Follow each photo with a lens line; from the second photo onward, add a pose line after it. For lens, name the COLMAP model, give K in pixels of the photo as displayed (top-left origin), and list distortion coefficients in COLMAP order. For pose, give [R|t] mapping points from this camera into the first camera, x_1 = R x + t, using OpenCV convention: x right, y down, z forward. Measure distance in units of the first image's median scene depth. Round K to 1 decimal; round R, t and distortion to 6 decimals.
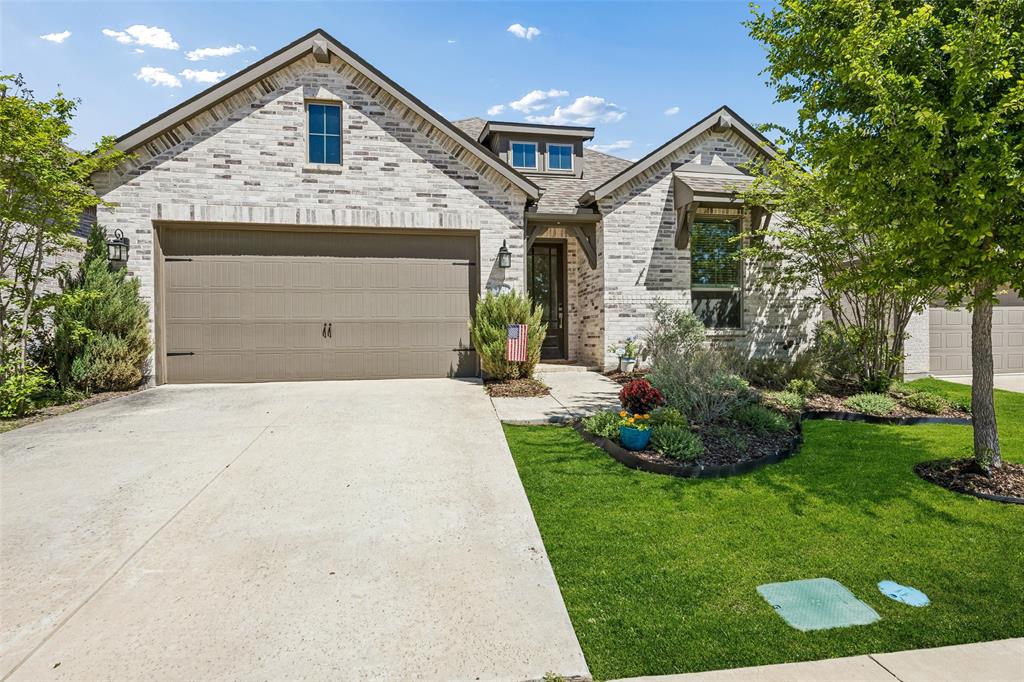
lens RADIAL K [[493.6, 0, 512.1], [0, 493.6, 338.4], [0, 0, 1]] dist [-0.012288, -0.000760]
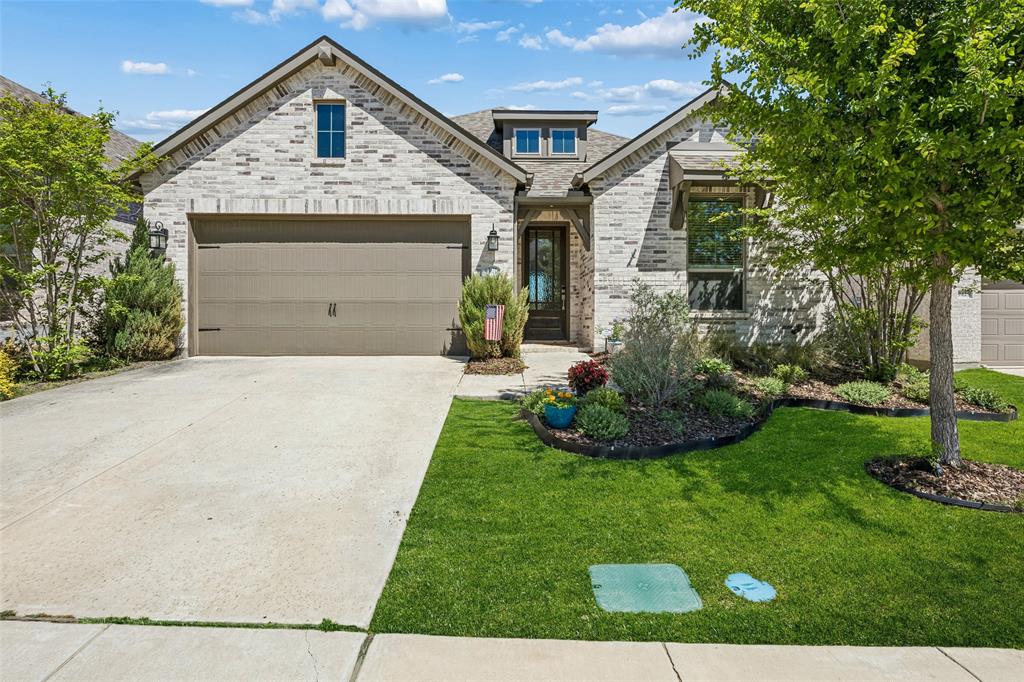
lens RADIAL K [[483.8, 0, 515.1], [0, 483.8, 320.0], [0, 0, 1]] dist [-0.011479, 0.000558]
pose [[0.987670, 0.009802, -0.156240, 0.201501], [-0.010410, 0.999941, -0.003076, 0.005498], [0.156201, 0.004664, 0.987714, 0.003515]]
